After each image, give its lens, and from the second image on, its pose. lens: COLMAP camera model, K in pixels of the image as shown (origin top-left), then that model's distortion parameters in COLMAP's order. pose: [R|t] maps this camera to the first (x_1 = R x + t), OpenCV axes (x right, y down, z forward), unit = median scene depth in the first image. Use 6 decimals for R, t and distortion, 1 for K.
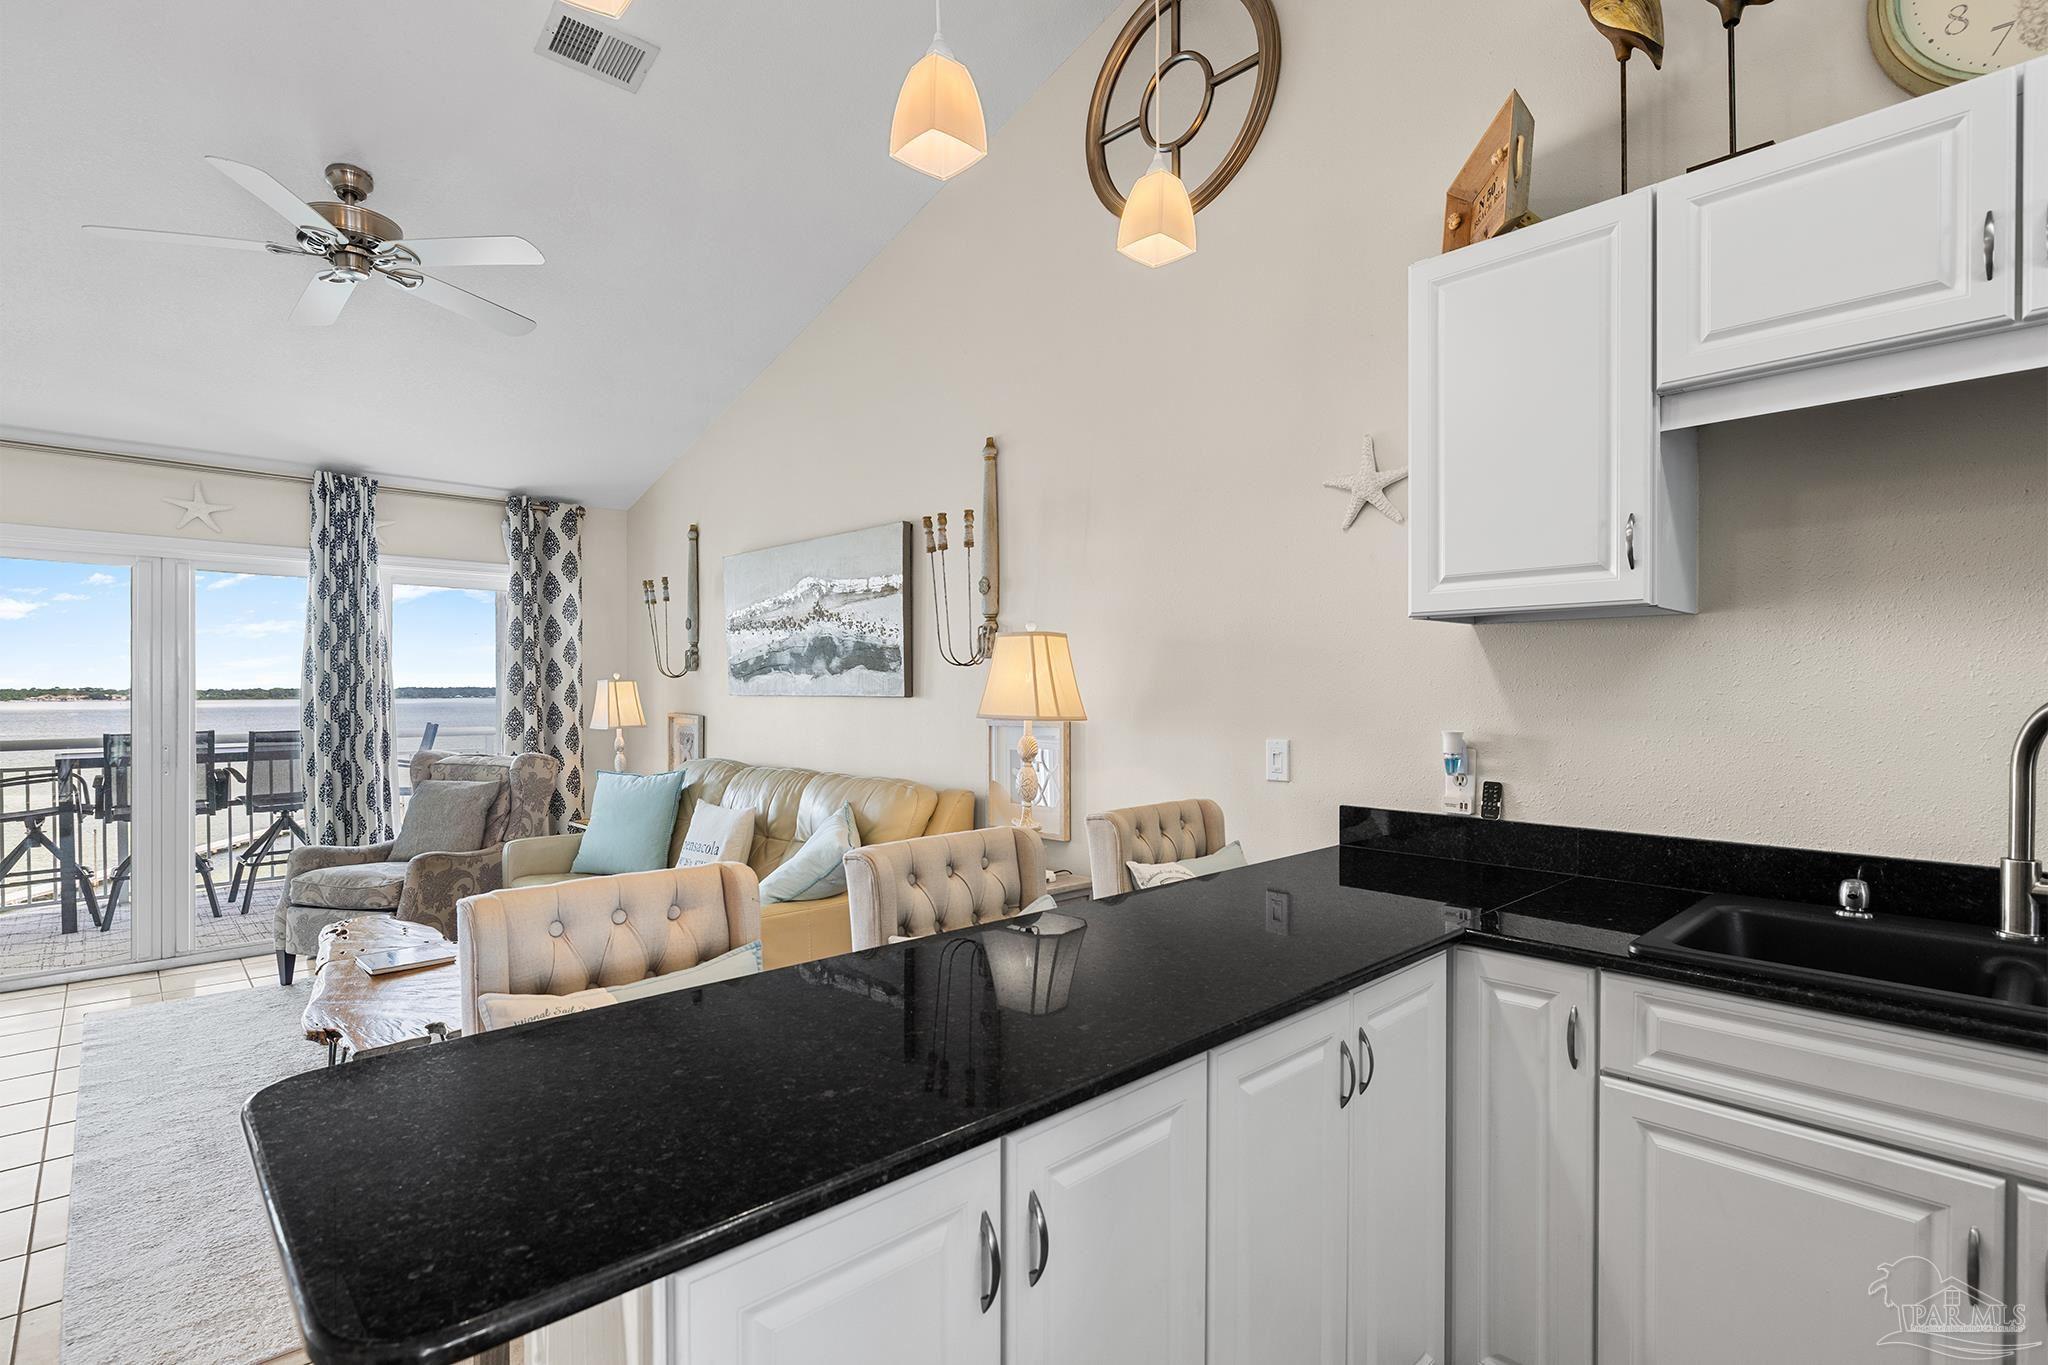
lens RADIAL K [[966.1, 0, 1028.6], [0, 966.1, 689.7], [0, 0, 1]] dist [-0.001506, -0.000478]
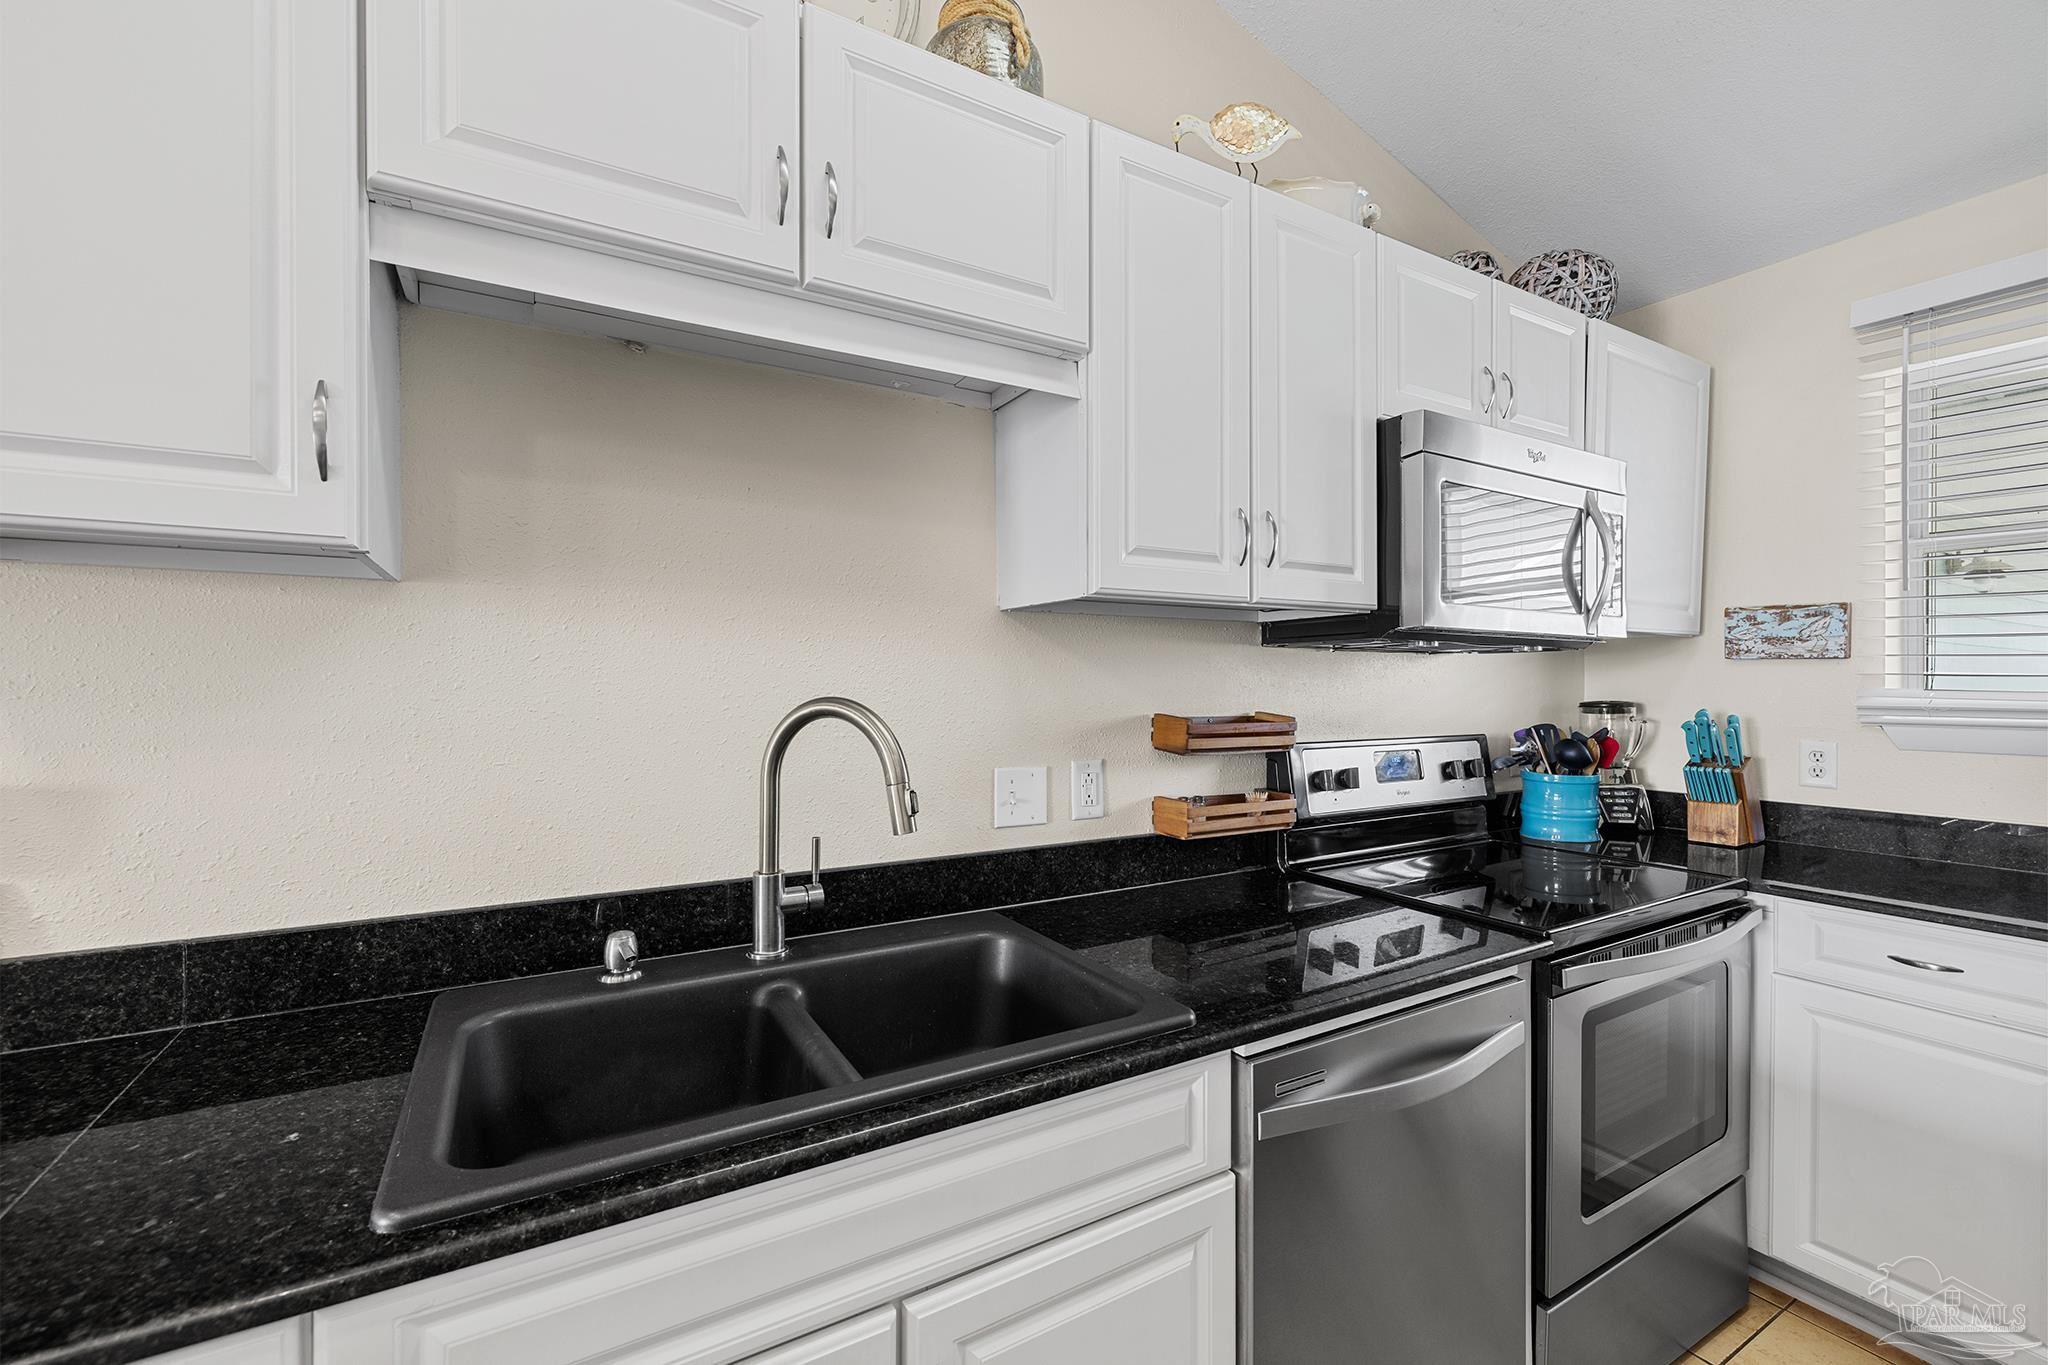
lens RADIAL K [[862.0, 0, 1028.6], [0, 862.0, 690.0], [0, 0, 1]] dist [0.001810, 0.000365]
pose [[0.223549, -0.007335, 0.974665, 0.239596], [0.002506, 0.999973, 0.006950, -0.007415], [-0.974689, 0.000889, 0.223561, 0.513580]]
